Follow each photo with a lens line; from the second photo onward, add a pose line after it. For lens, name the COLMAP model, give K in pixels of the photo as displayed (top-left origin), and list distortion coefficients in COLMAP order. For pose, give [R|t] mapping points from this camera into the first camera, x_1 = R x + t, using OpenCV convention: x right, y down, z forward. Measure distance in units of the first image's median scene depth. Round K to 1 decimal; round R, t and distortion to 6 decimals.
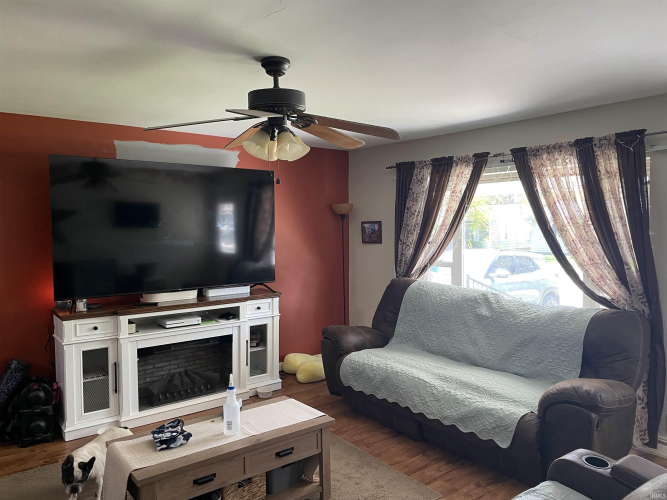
lens RADIAL K [[513.1, 0, 333.5], [0, 513.1, 250.0], [0, 0, 1]] dist [0.179706, -0.337155]
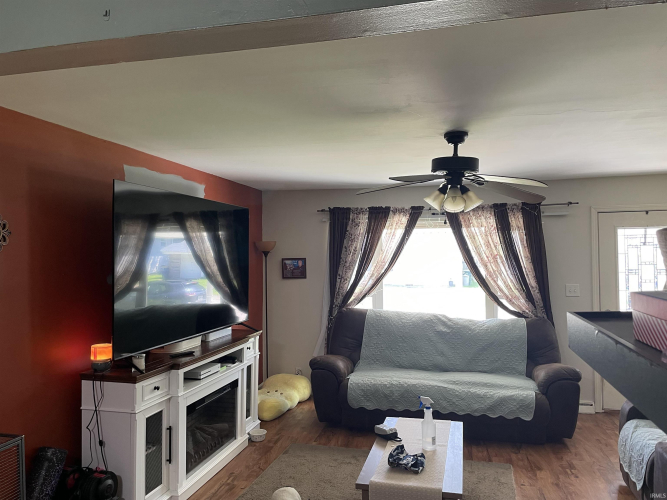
lens RADIAL K [[513.1, 0, 333.5], [0, 513.1, 250.0], [0, 0, 1]] dist [0.179706, -0.337155]
pose [[0.776586, 0.009602, 0.629938, -0.725572], [0.031388, 0.998053, -0.053907, -0.016334], [-0.629229, 0.061636, 0.774772, 0.152381]]
